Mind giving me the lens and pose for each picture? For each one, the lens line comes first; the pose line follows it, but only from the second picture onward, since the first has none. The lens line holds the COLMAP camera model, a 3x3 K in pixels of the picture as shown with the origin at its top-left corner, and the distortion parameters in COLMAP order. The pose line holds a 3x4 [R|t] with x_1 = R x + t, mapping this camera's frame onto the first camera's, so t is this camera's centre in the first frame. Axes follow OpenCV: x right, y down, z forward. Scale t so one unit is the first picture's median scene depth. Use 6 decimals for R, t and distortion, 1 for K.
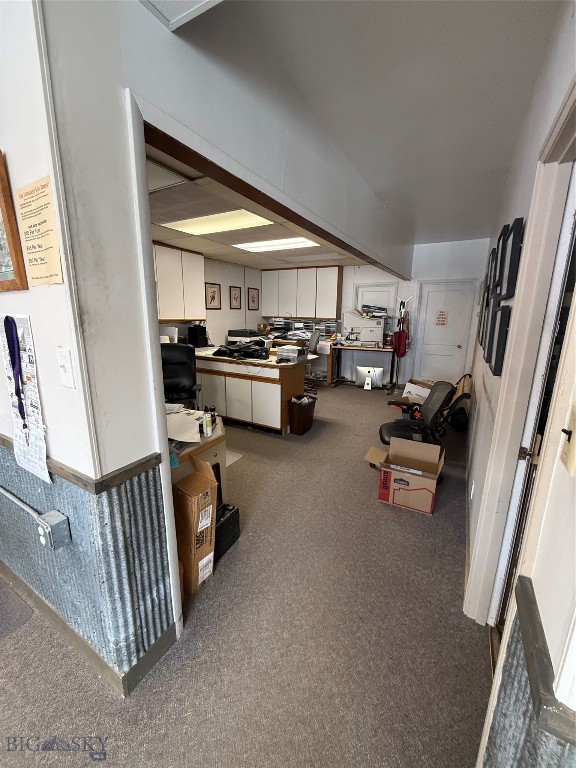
lens RADIAL K [[306.6, 0, 288.2], [0, 306.6, 382.6], [0, 0, 1]] dist [0.000223, 0.000142]
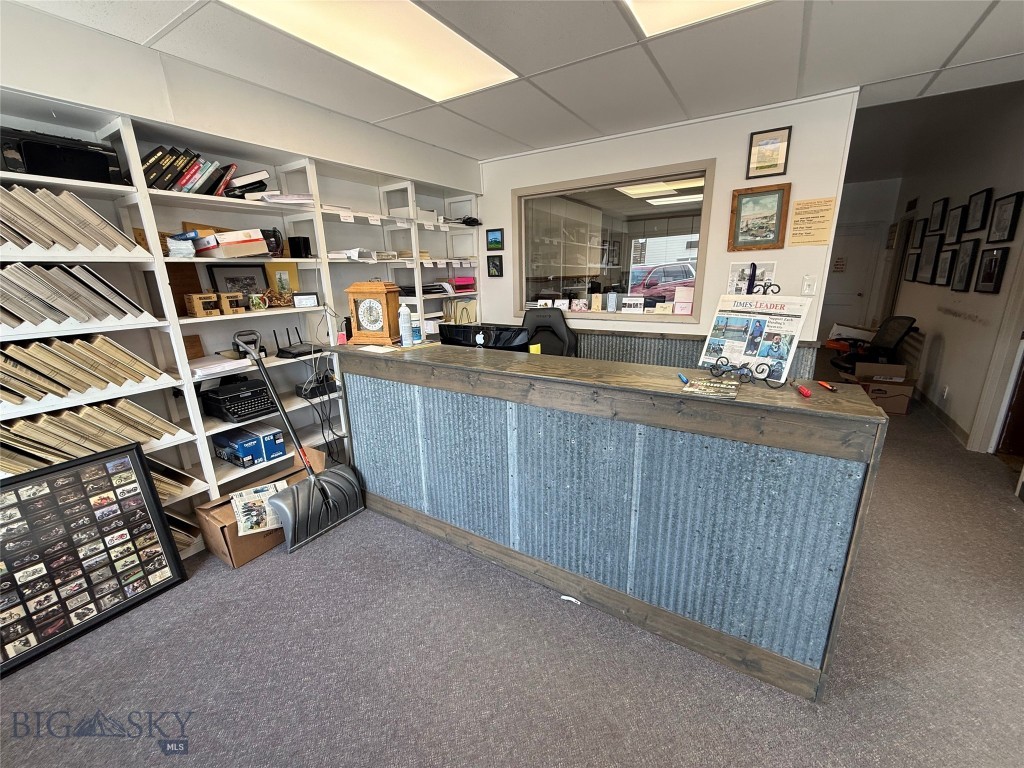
lens RADIAL K [[408.7, 0, 509.3], [0, 408.7, 383.6], [0, 0, 1]] dist [0.000502, -0.000043]
pose [[0.998192, -0.022378, -0.055777, -0.471831], [0.024810, 0.998755, 0.043282, 0.079318], [0.054739, -0.044587, 0.997505, -0.342932]]
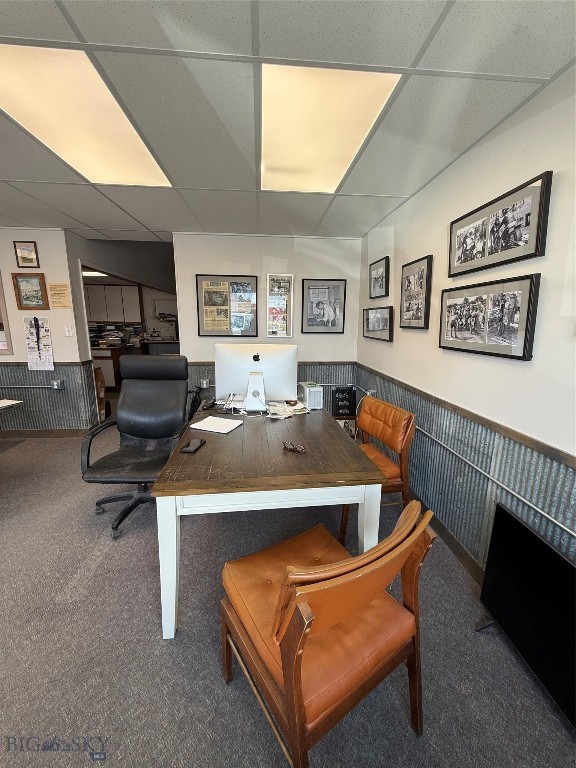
lens RADIAL K [[306.6, 0, 288.2], [0, 306.6, 382.6], [0, 0, 1]] dist [0.000223, 0.000142]
pose [[0.823923, -0.114714, 0.554970, -0.119703], [0.126345, 0.991833, 0.017440, 0.150481], [-0.552438, 0.055749, 0.831688, -0.630307]]
